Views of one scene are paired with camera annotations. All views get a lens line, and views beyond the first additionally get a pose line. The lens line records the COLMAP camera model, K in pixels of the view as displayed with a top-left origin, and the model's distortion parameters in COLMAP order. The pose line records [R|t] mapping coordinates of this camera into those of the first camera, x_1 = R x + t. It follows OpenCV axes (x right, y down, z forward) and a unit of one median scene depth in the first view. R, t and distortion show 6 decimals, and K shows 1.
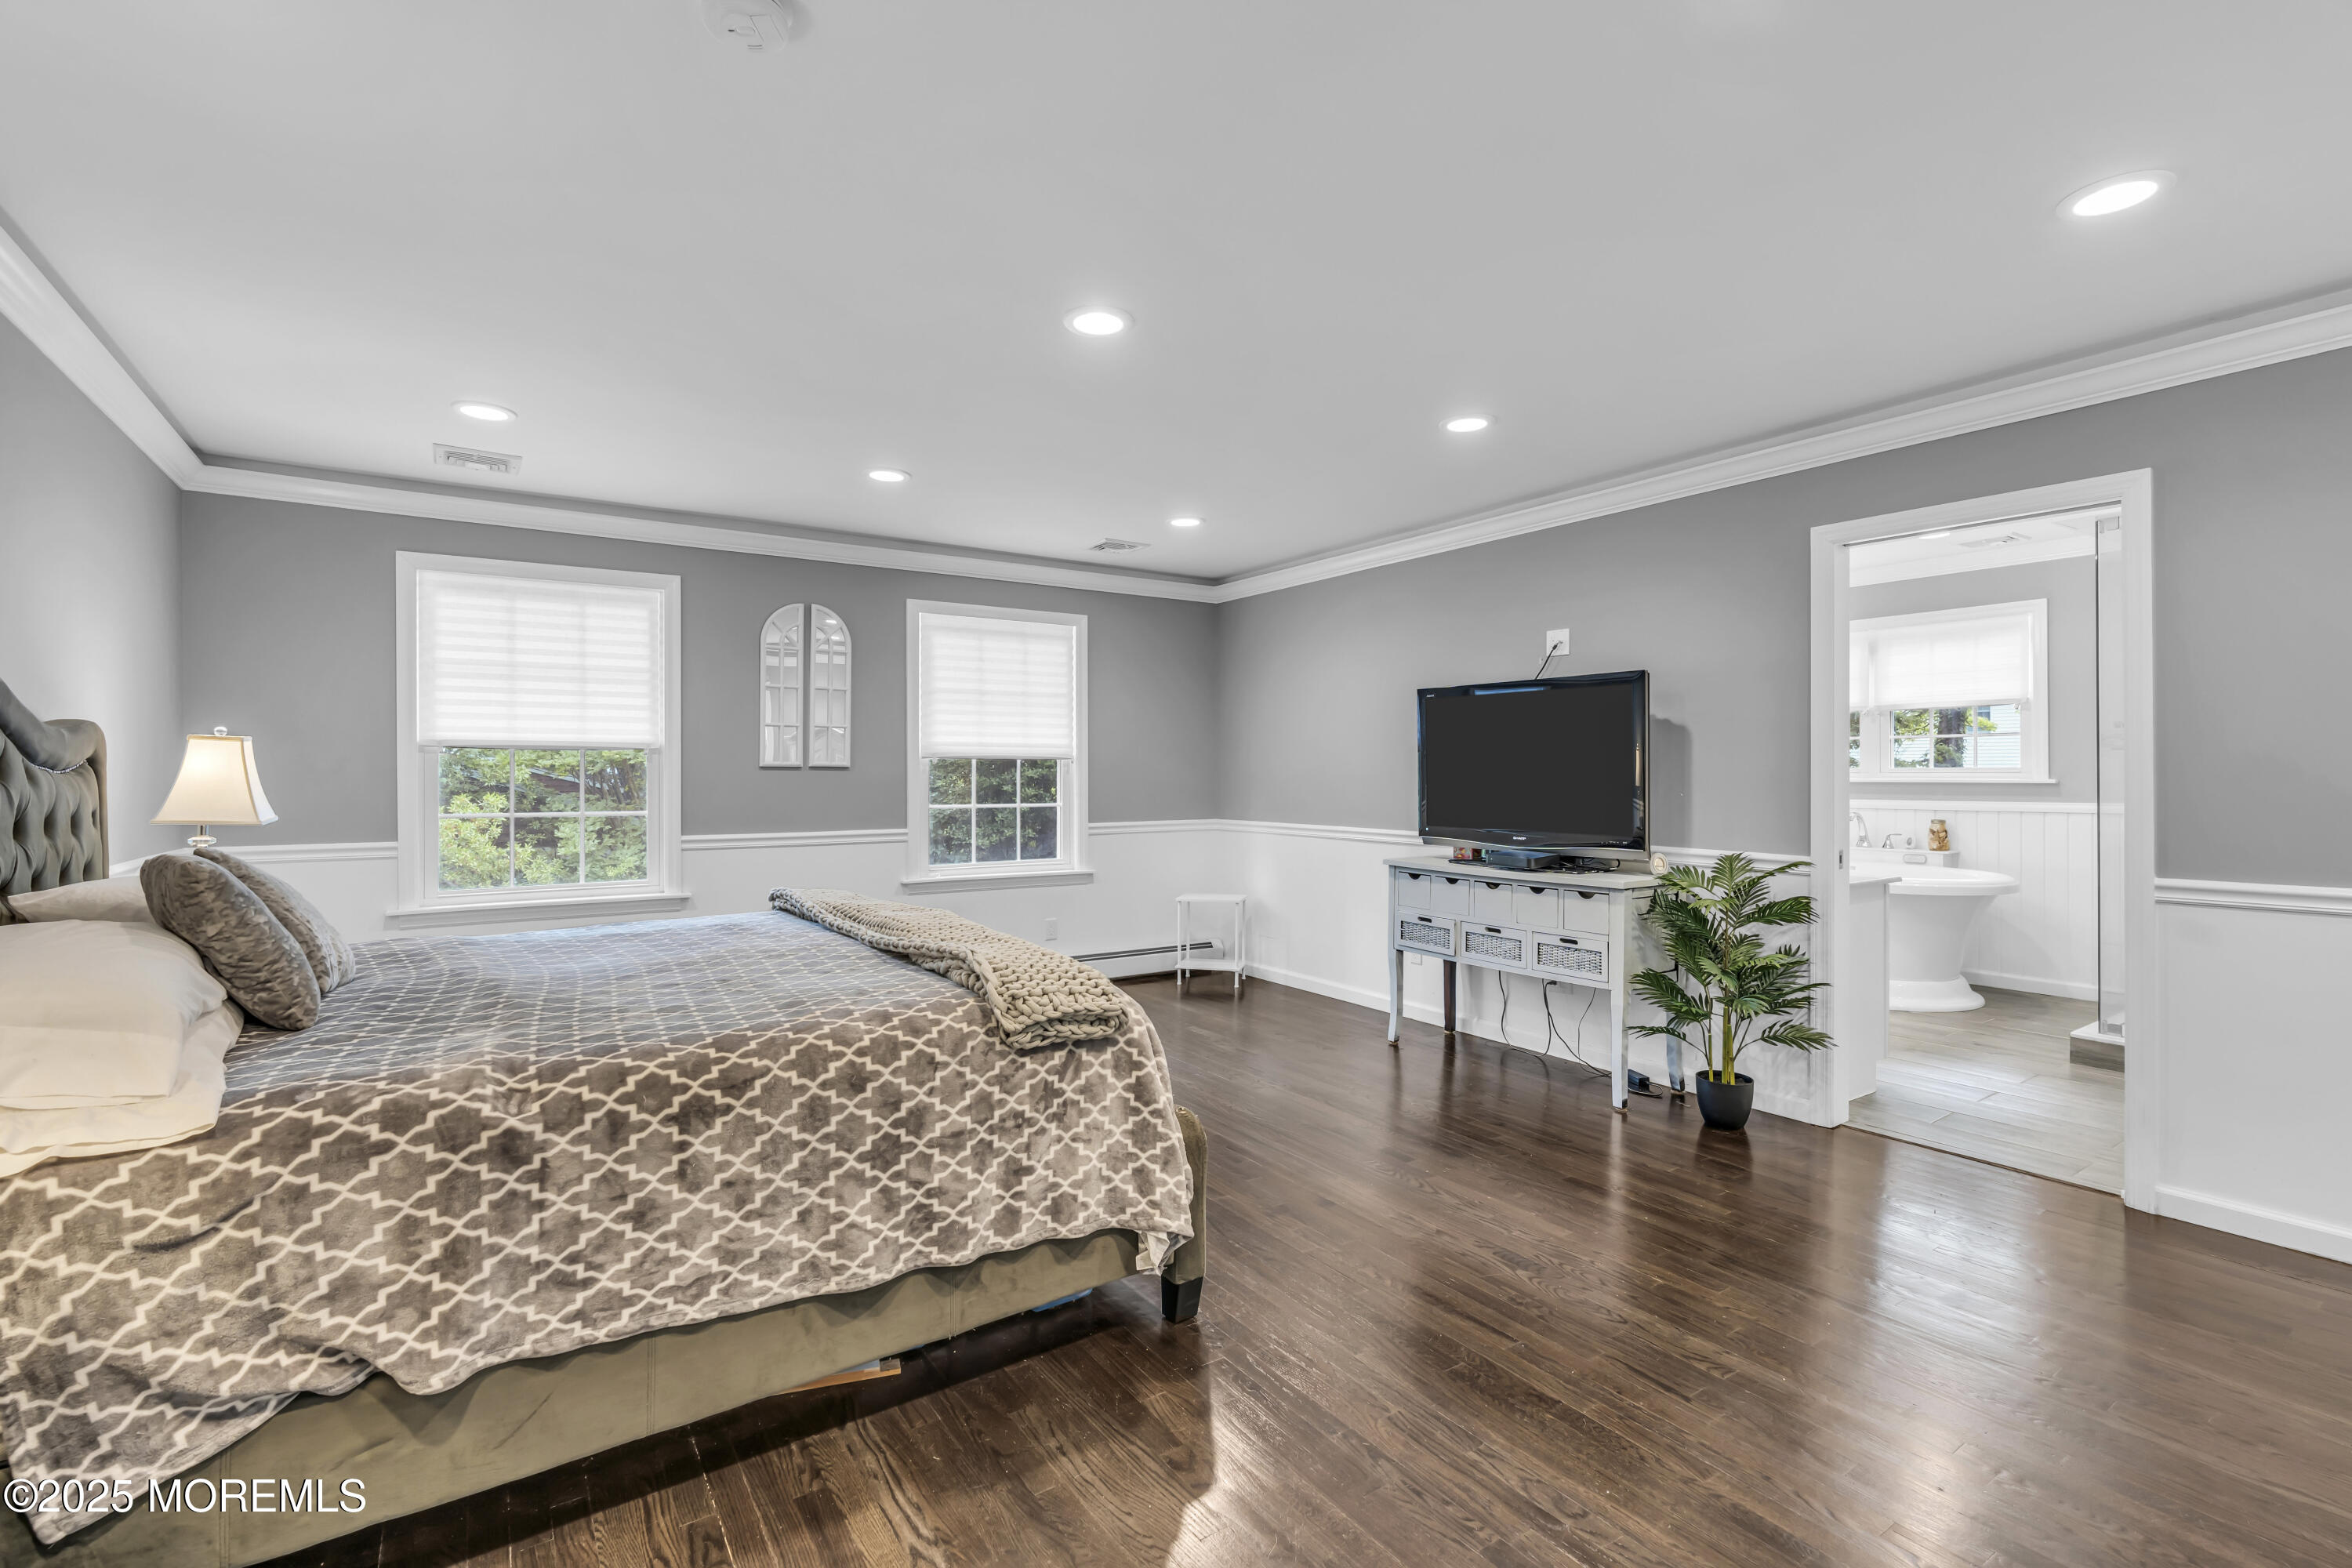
lens RADIAL K [[1053.8, 0, 1171.1], [0, 1053.8, 775.2], [0, 0, 1]] dist [-0.009913, 0.004108]
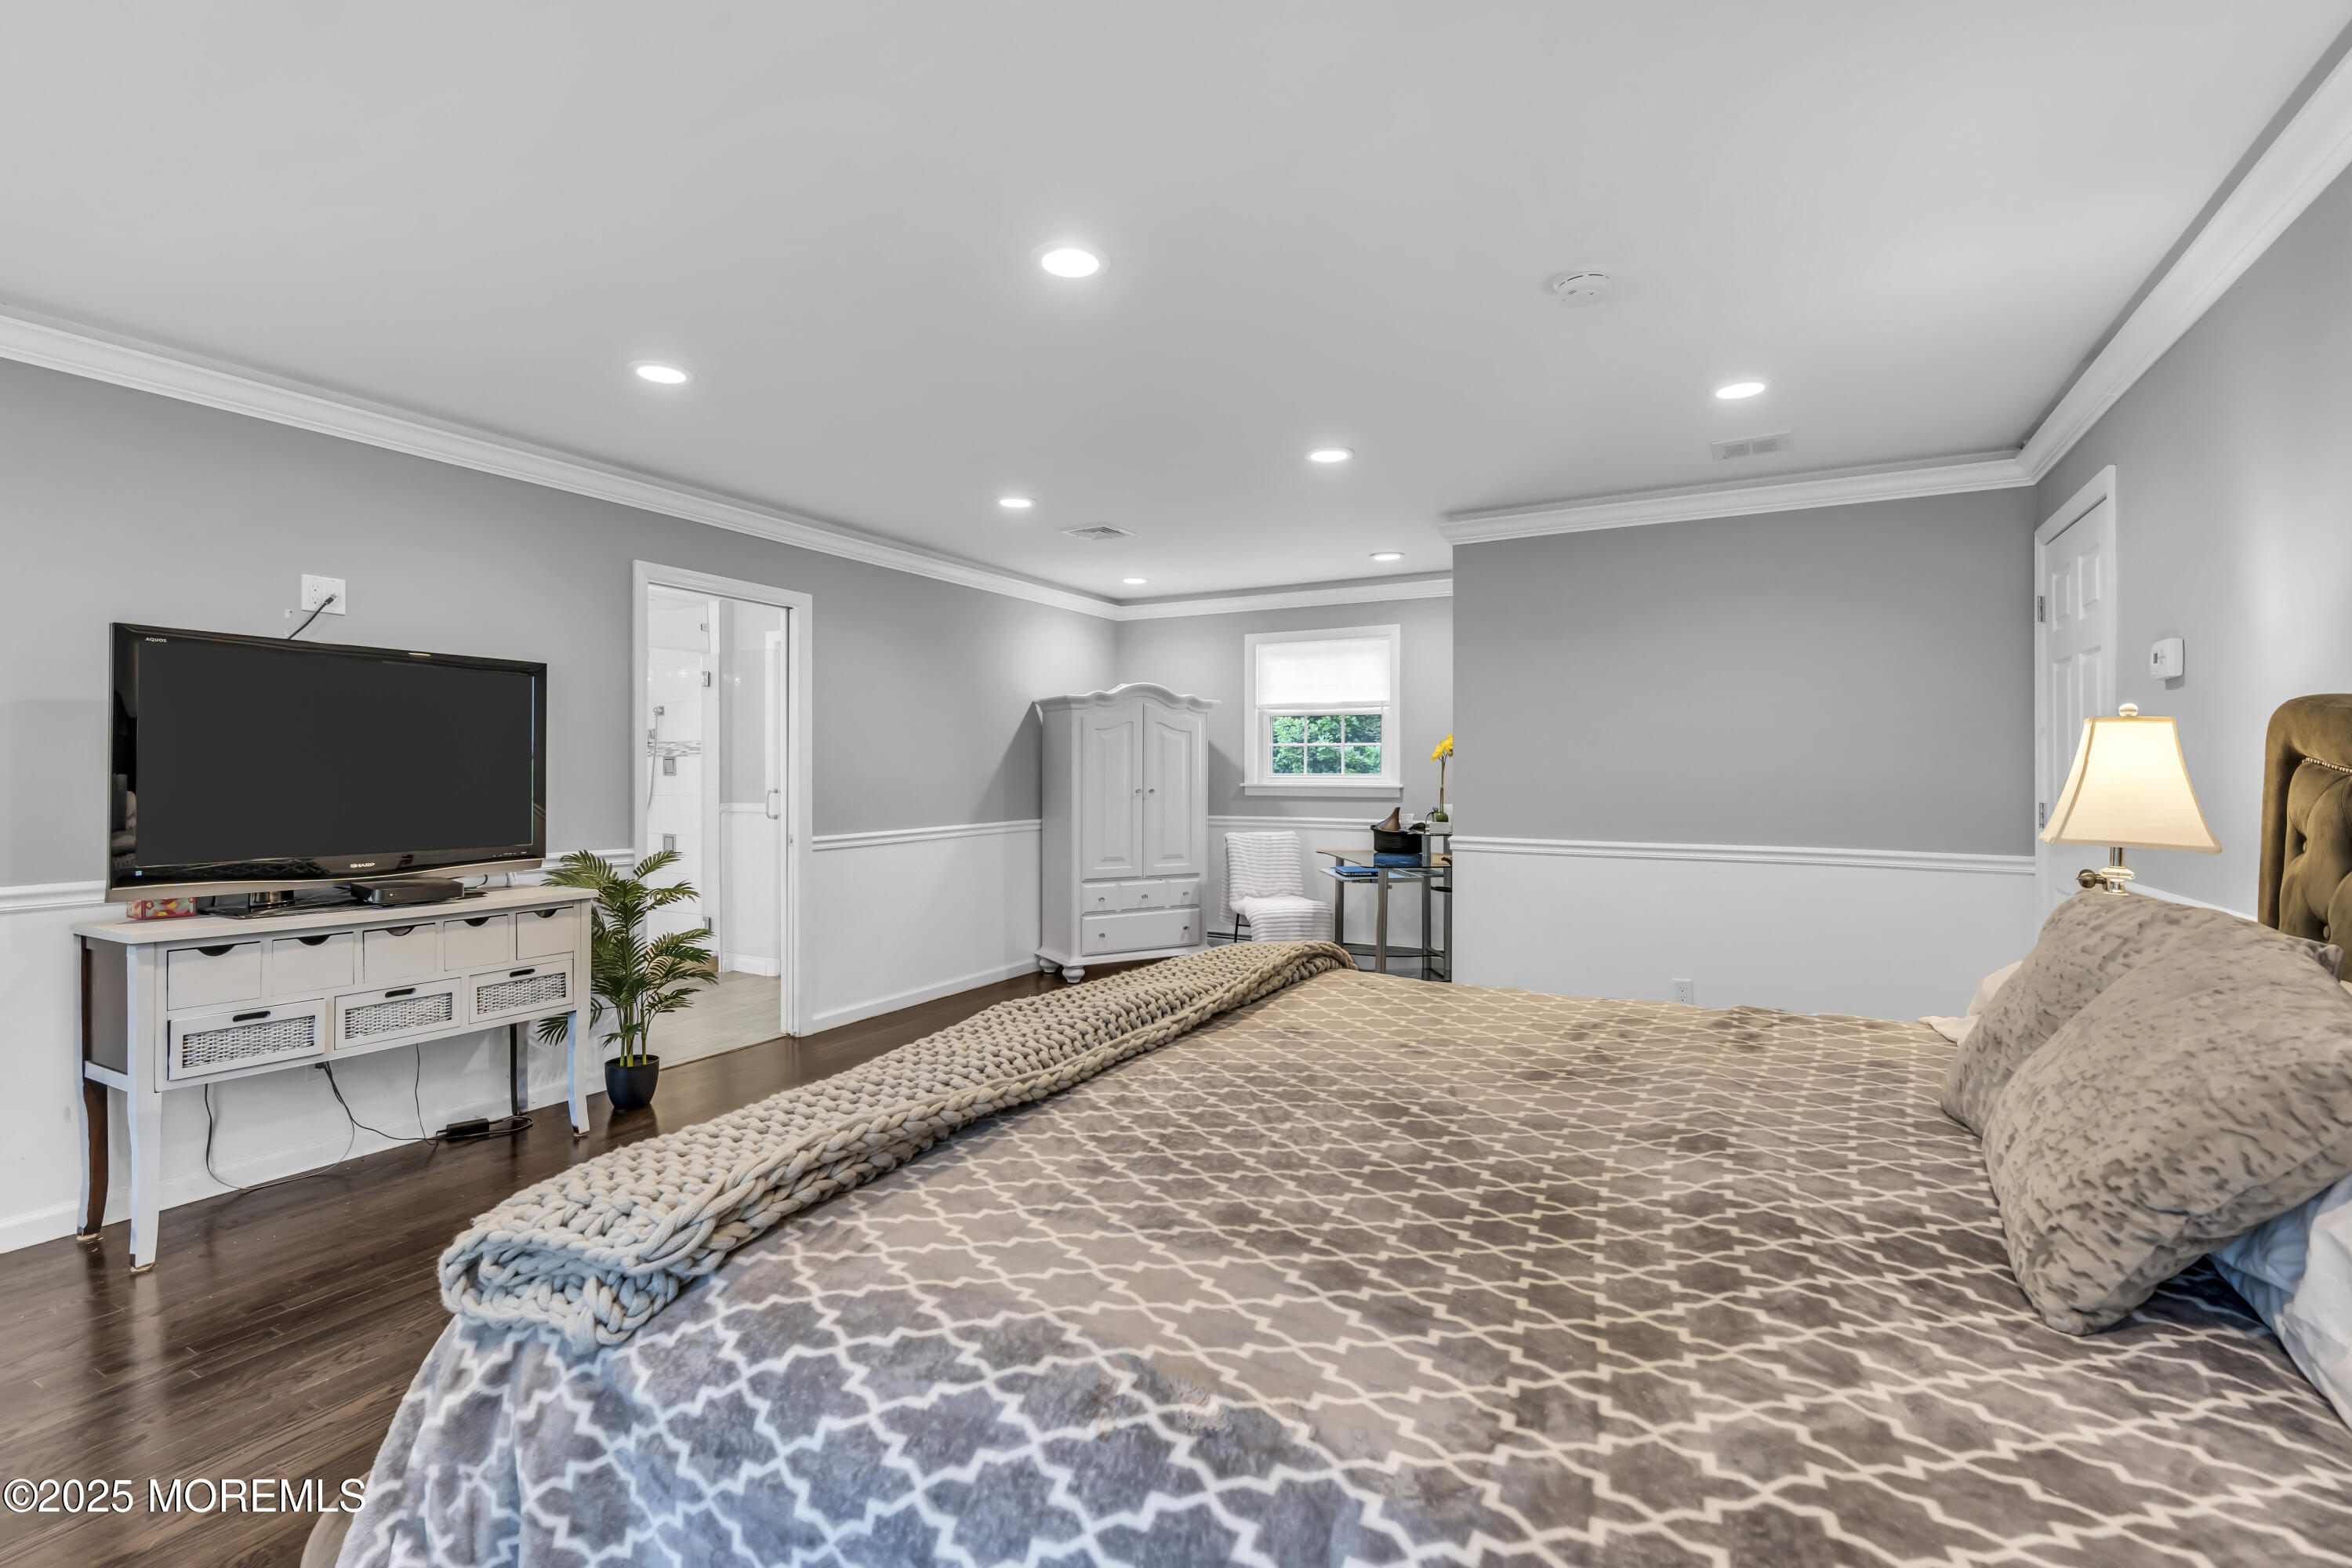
lens RADIAL K [[1053.8, 0, 1171.1], [0, 1053.8, 775.2], [0, 0, 1]] dist [-0.009913, 0.004108]
pose [[-0.453659, 0.001152, 0.891174, -0.573343], [-0.000772, 0.999998, -0.001686, -0.000667], [-0.891175, -0.001453, -0.453658, 0.855613]]
